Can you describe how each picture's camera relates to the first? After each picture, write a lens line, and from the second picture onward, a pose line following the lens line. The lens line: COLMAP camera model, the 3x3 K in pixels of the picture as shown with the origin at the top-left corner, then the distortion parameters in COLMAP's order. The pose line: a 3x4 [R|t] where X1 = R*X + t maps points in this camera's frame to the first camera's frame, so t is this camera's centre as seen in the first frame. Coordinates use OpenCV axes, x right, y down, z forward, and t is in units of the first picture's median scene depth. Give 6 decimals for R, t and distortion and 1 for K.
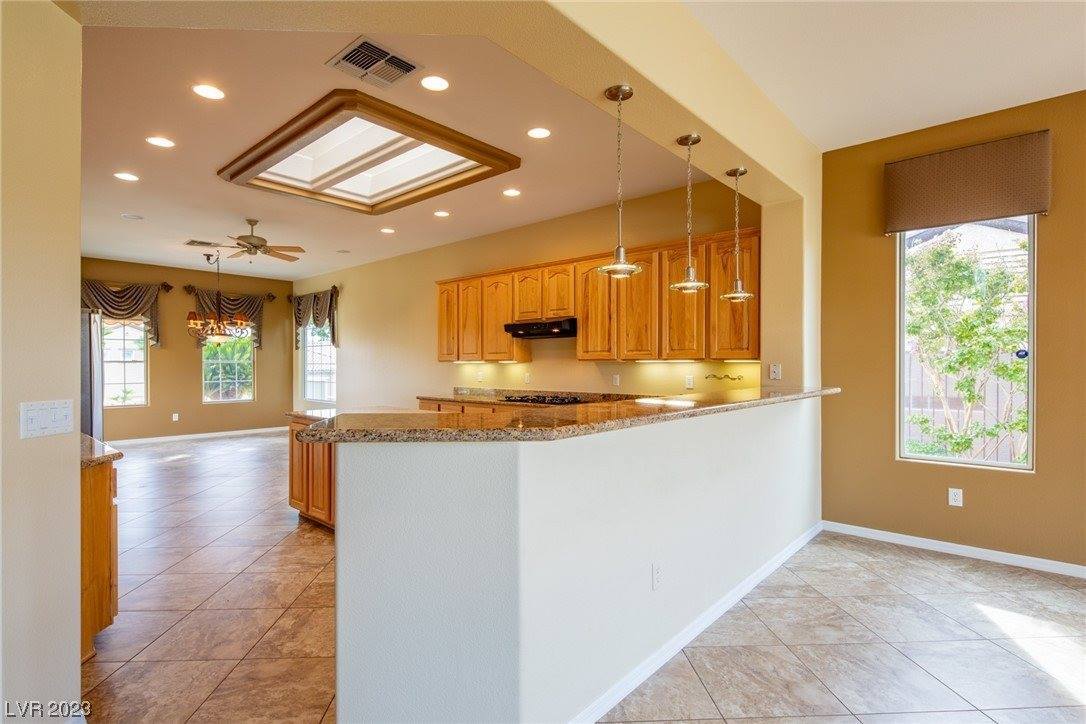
lens RADIAL K [[527.9, 0, 537.2], [0, 527.9, 366.8], [0, 0, 1]] dist [0.001596, -0.002153]
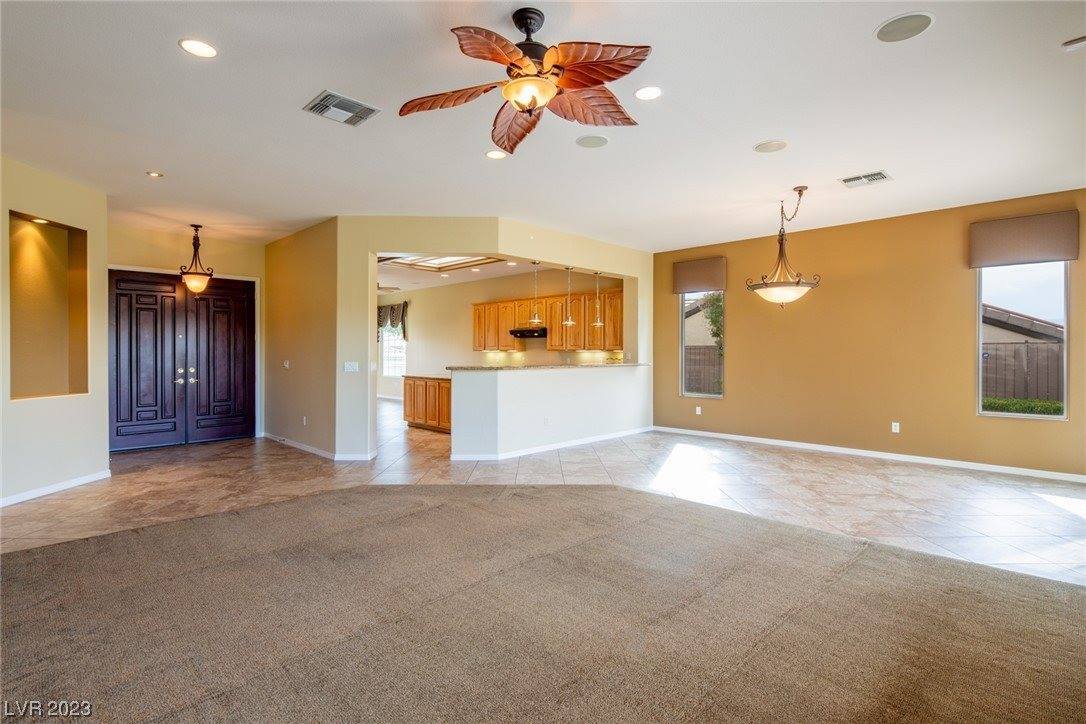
lens RADIAL K [[527.9, 0, 541.3], [0, 527.9, 354.5], [0, 0, 1]] dist [0.001596, -0.002153]
pose [[0.998754, 0.001334, -0.049896, 0.097450], [-0.001366, 0.999999, -0.000591, 0.002403], [0.049895, 0.000659, 0.998754, -0.574209]]
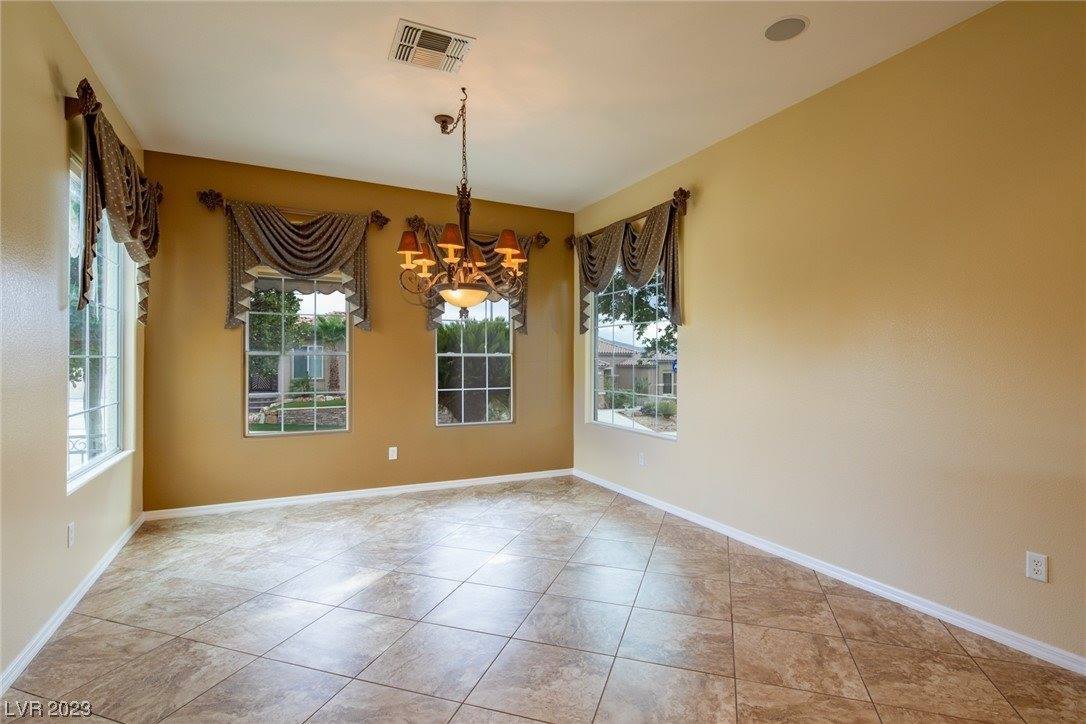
lens RADIAL K [[527.9, 0, 547.1], [0, 527.9, 362.5], [0, 0, 1]] dist [0.001596, -0.002153]
pose [[0.933150, 0.004571, -0.359459, -0.366797], [-0.004700, 0.999989, 0.000516, -0.002265], [0.359457, 0.001208, 0.933161, 0.593656]]
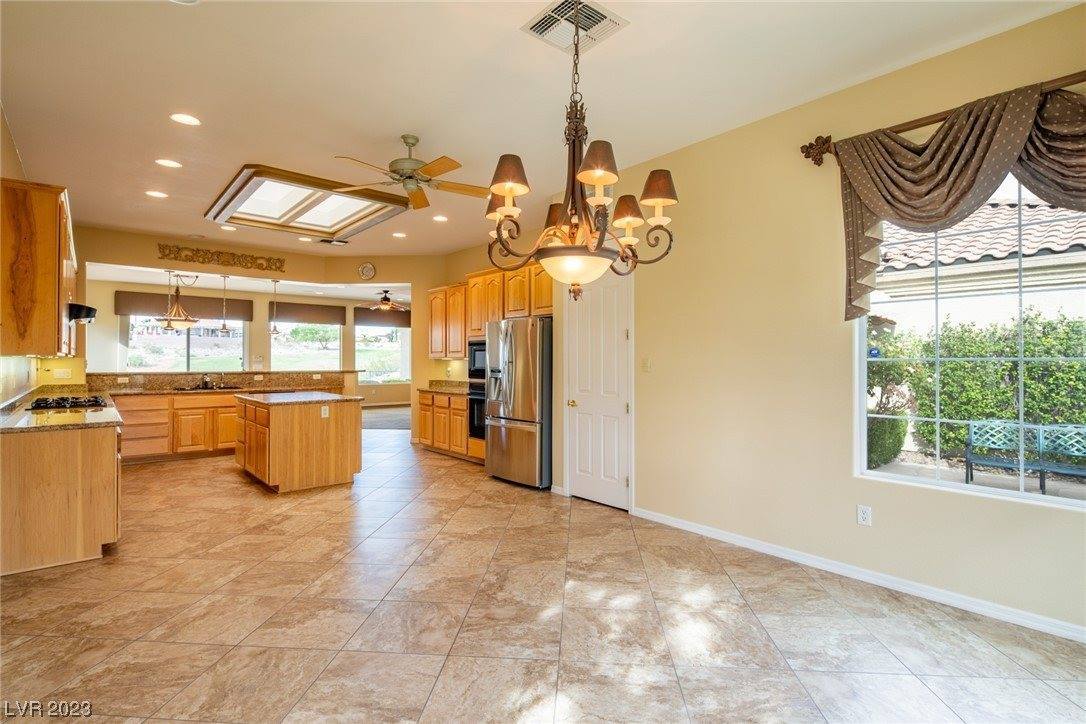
lens RADIAL K [[527.9, 0, 540.3], [0, 527.9, 361.3], [0, 0, 1]] dist [0.001596, -0.002153]
pose [[-0.990906, -0.001472, 0.134551, -0.589855], [-0.000659, 0.999981, 0.006090, -0.005908], [-0.134558, 0.005946, -0.990888, 1.218081]]
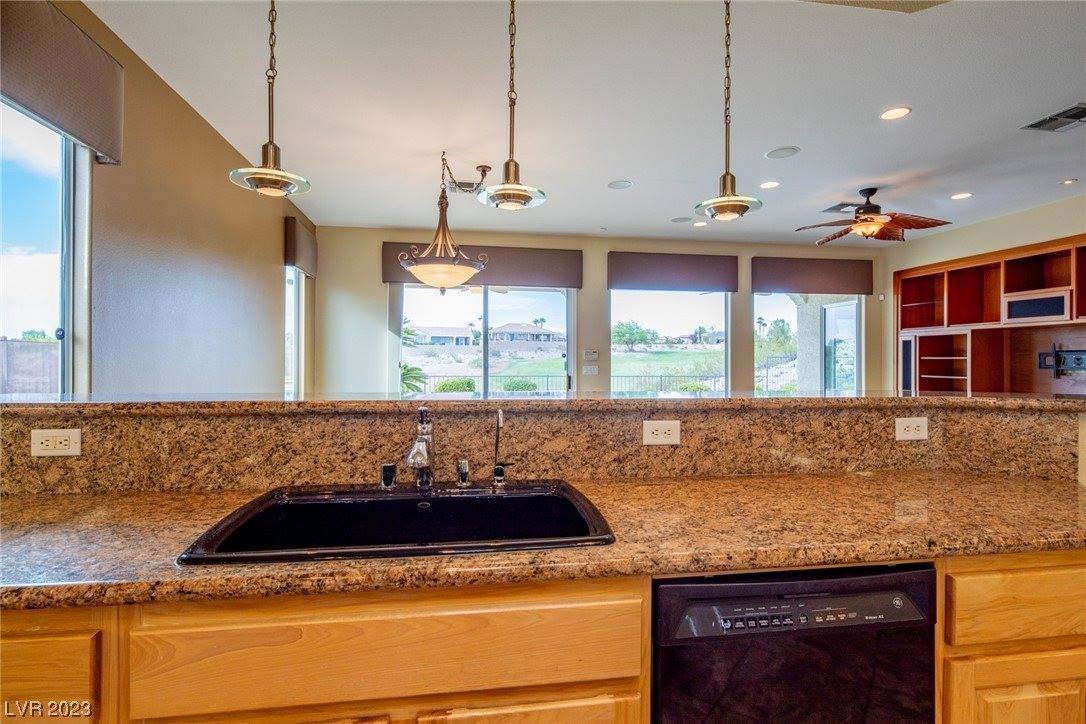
lens RADIAL K [[527.9, 0, 536.7], [0, 527.9, 356.5], [0, 0, 1]] dist [0.001596, -0.002153]
pose [[-0.770040, 0.005061, 0.637975, -0.027649], [0.000220, 0.999971, -0.007667, 0.004788], [-0.637995, -0.005763, -0.770019, 0.493605]]
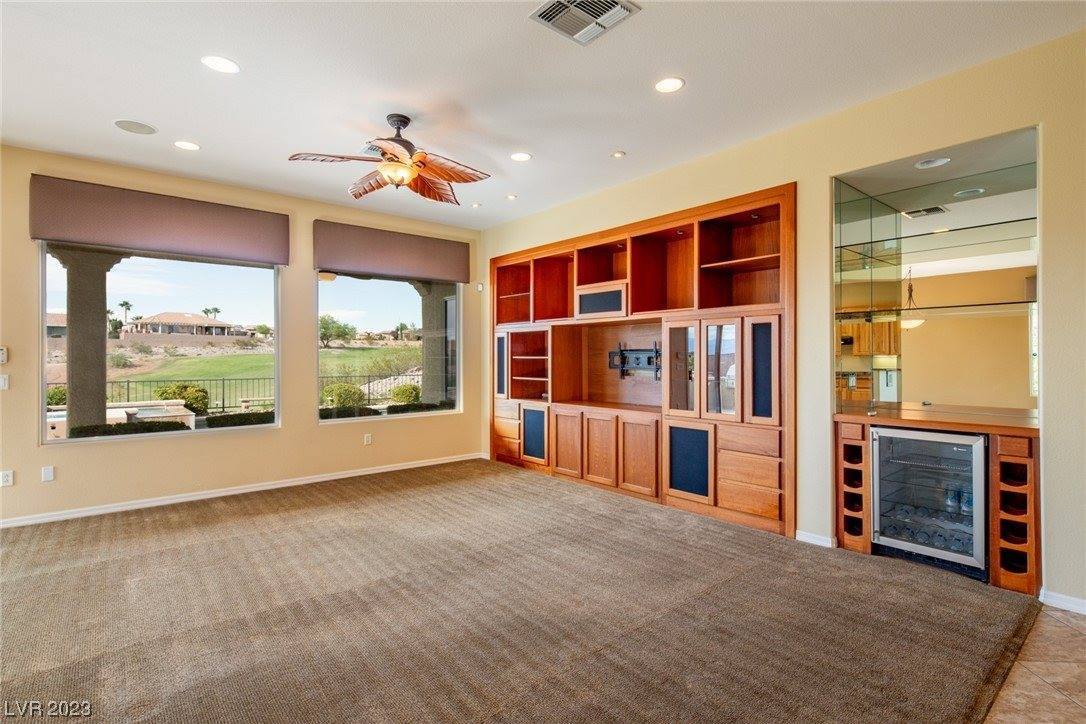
lens RADIAL K [[527.9, 0, 540.1], [0, 527.9, 355.2], [0, 0, 1]] dist [0.001596, -0.002153]
pose [[-0.989659, 0.004343, 0.143377, -0.111552], [0.004055, 0.999989, -0.002298, -0.000453], [-0.143386, -0.001692, -0.989665, 0.165649]]
